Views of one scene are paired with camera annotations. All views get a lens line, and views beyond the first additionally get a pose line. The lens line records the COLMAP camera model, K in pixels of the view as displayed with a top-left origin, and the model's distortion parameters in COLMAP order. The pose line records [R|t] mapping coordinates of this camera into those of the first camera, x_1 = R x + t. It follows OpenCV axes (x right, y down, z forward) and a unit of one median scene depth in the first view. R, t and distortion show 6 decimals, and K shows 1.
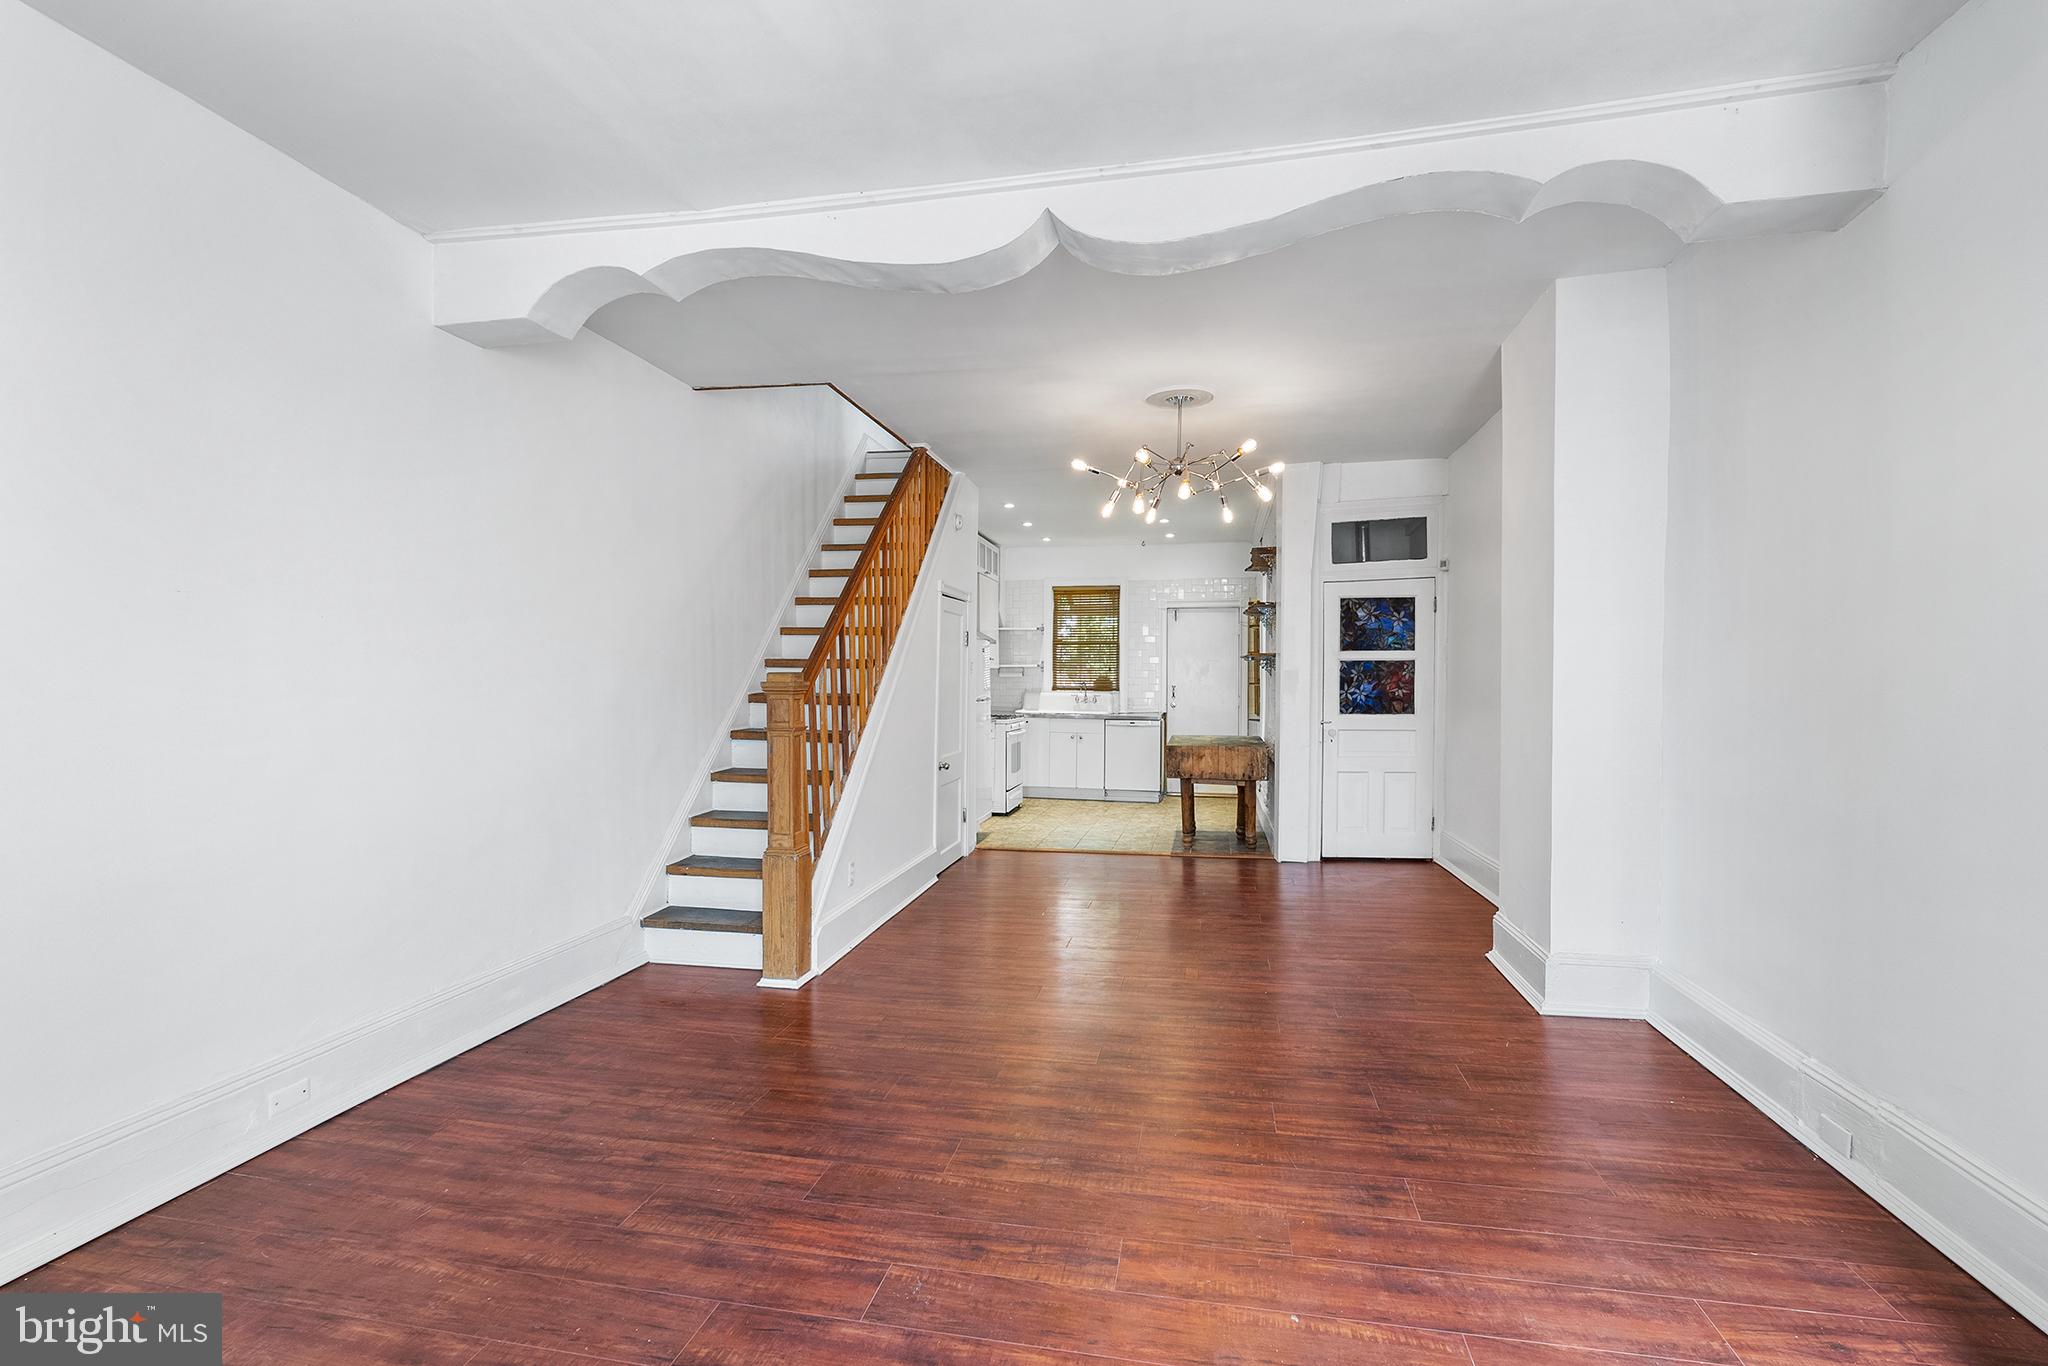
lens RADIAL K [[929.9, 0, 1020.7], [0, 929.9, 709.2], [0, 0, 1]] dist [0.000225, 0.000072]
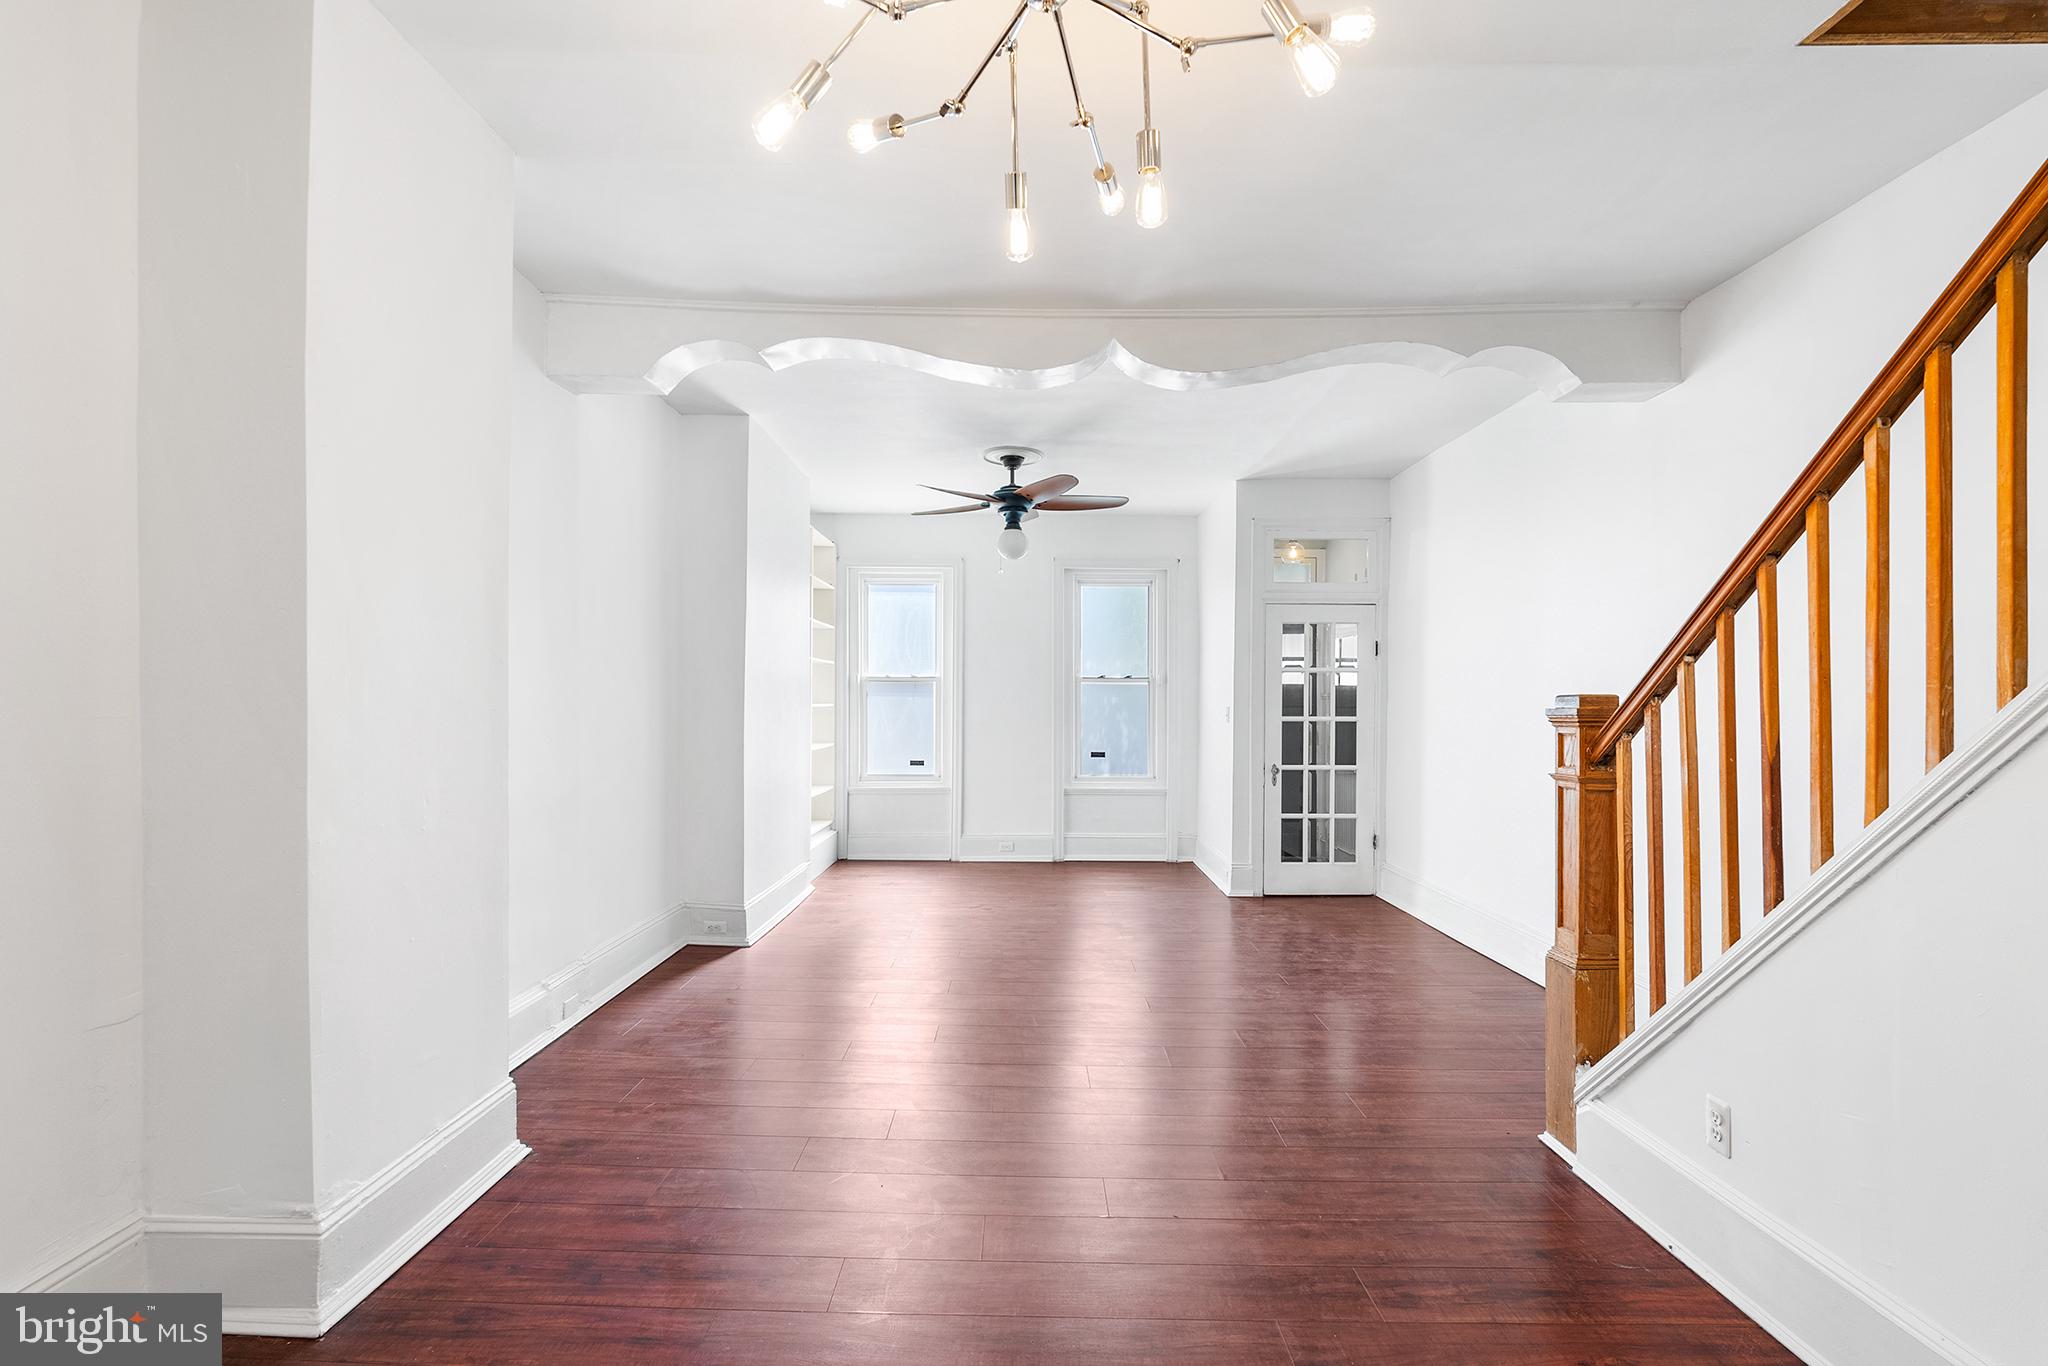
lens RADIAL K [[929.9, 0, 1020.7], [0, 929.9, 709.2], [0, 0, 1]] dist [0.000225, 0.000072]
pose [[-0.981644, -0.004427, -0.190672, 0.172847], [-0.011770, 0.999231, 0.037394, -0.029819], [0.190360, 0.038952, -0.980941, 0.973596]]
